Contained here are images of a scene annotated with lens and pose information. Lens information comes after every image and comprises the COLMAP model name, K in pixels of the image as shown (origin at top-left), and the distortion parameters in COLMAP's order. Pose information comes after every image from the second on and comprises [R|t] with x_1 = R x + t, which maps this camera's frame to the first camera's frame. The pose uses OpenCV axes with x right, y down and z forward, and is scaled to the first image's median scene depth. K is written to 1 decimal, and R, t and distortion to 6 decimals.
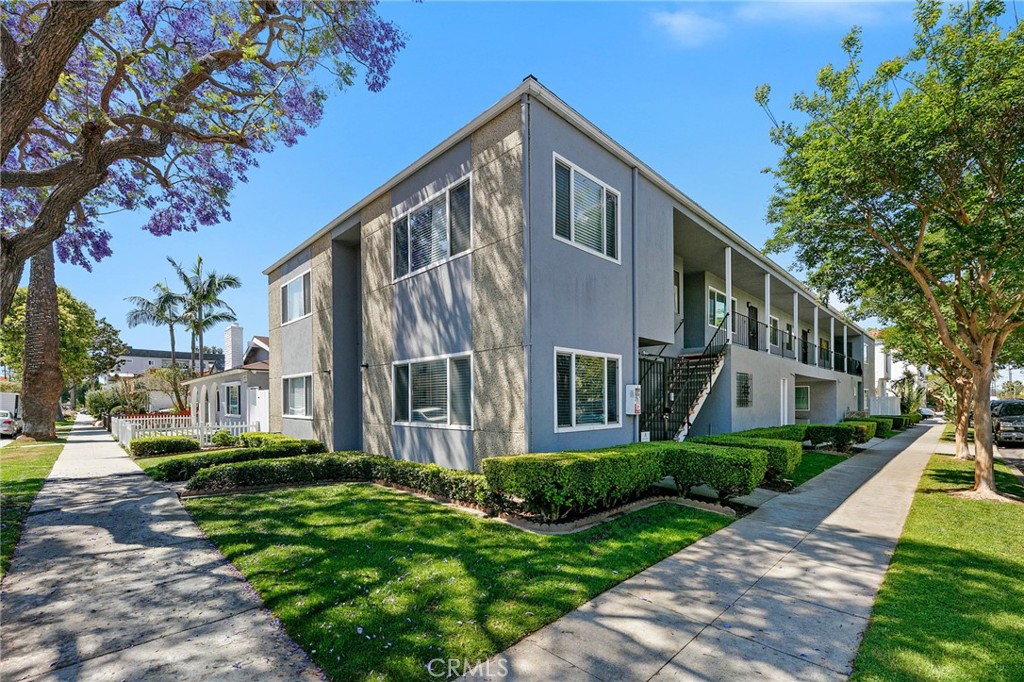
lens RADIAL K [[411.5, 0, 512.8], [0, 411.5, 350.9], [0, 0, 1]] dist [0.001036, -0.000029]
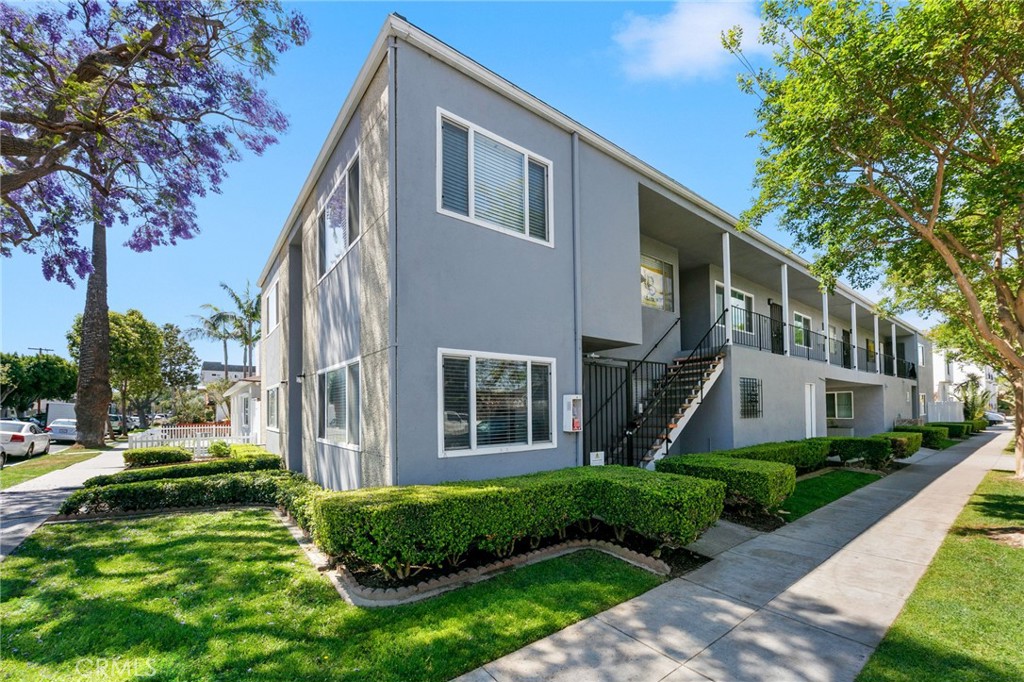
lens RADIAL K [[402.2, 0, 514.2], [0, 402.2, 353.4], [0, 0, 1]] dist [-0.019302, -0.000115]
pose [[0.994701, -0.019690, -0.100908, 0.227999], [0.017989, 0.999681, -0.017741, 0.011552], [0.101225, 0.015832, 0.994738, 0.175050]]
